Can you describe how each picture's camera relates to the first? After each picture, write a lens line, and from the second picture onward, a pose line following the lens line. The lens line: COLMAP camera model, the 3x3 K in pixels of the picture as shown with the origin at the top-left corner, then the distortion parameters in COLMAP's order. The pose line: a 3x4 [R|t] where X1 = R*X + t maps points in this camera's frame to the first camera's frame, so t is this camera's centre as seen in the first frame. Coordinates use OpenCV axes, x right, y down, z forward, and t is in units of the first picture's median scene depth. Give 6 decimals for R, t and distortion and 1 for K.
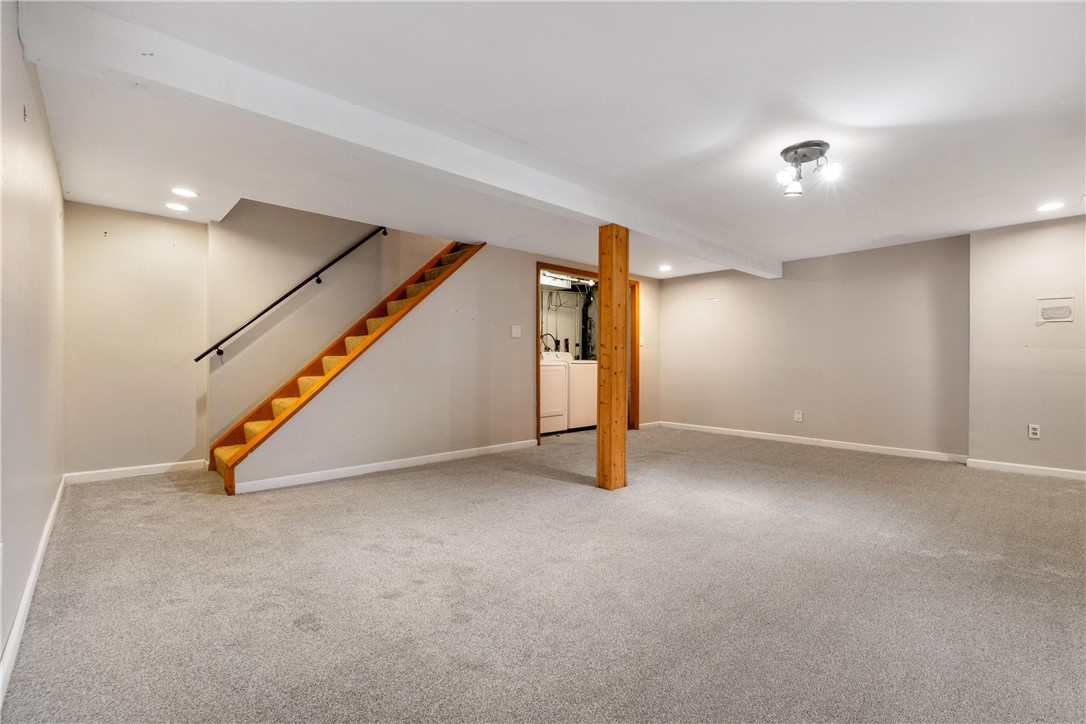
lens RADIAL K [[480.9, 0, 544.5], [0, 480.9, 364.9], [0, 0, 1]] dist [-0.010609, 0.000620]
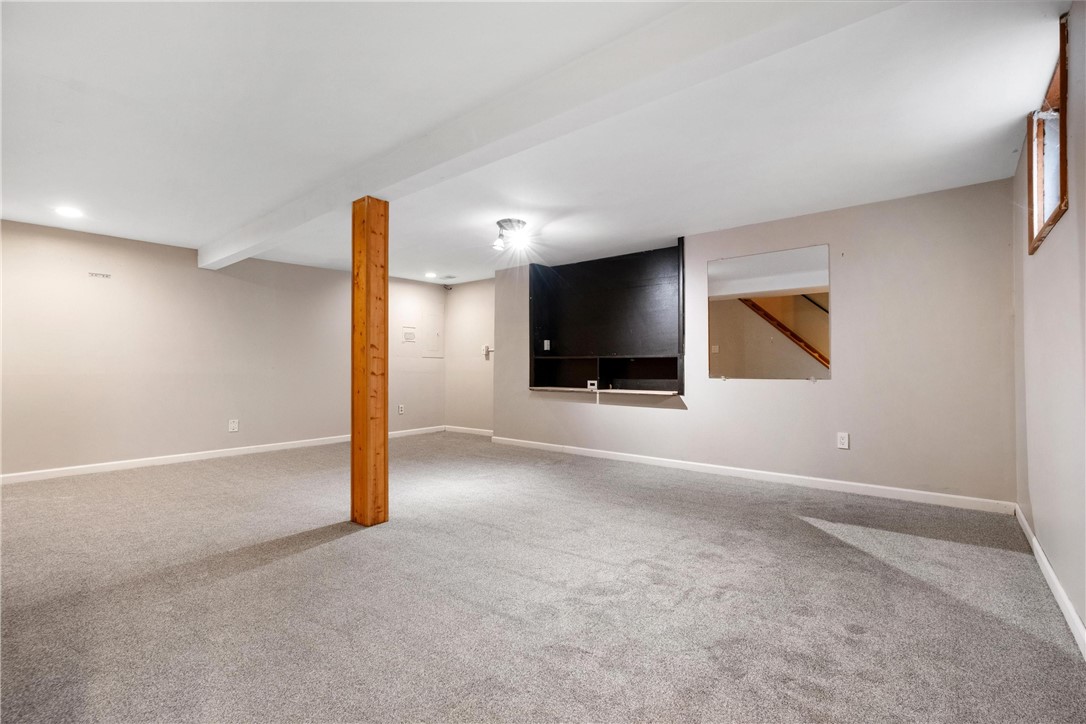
lens RADIAL K [[484.7, 0, 540.3], [0, 484.7, 363.3], [0, 0, 1]] dist [-0.001731, 0.000852]
pose [[-0.121515, 0.004198, 0.992581, -0.719174], [-0.004174, 0.999980, -0.004741, -0.009461], [-0.992581, -0.004719, -0.121495, 0.828073]]
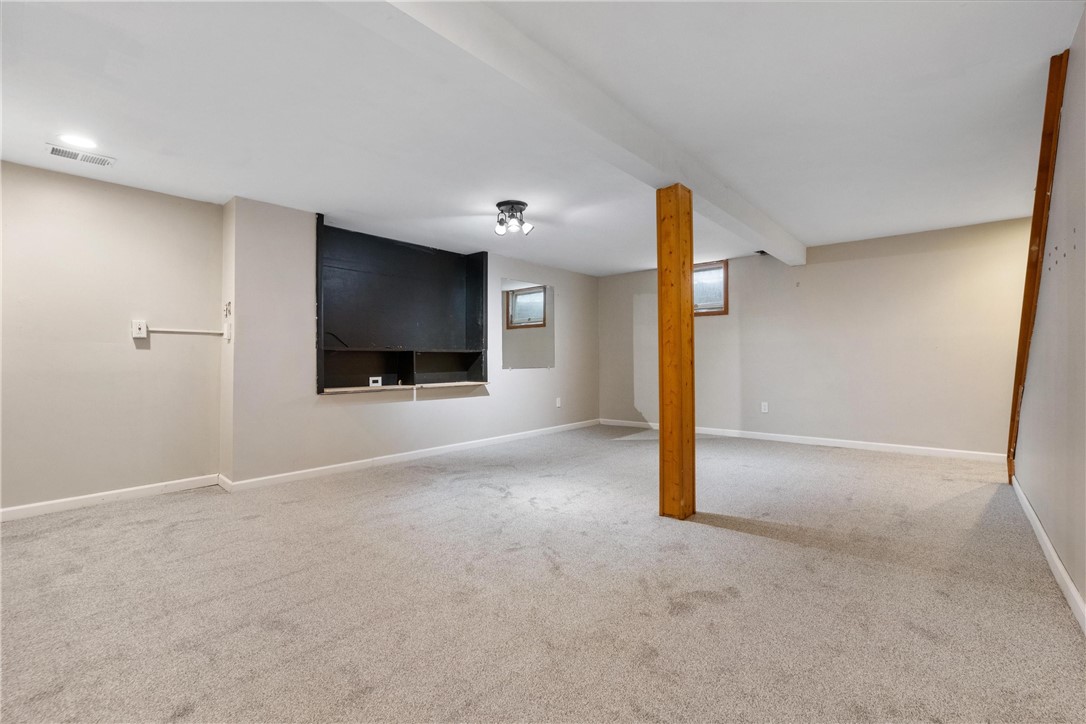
lens RADIAL K [[480.9, 0, 538.1], [0, 480.9, 360.6], [0, 0, 1]] dist [-0.010609, 0.000620]
pose [[-0.994586, 0.001497, -0.103905, 0.474795], [0.002060, 0.999984, -0.005309, 0.000988], [0.103896, -0.005494, -0.994573, 1.813600]]
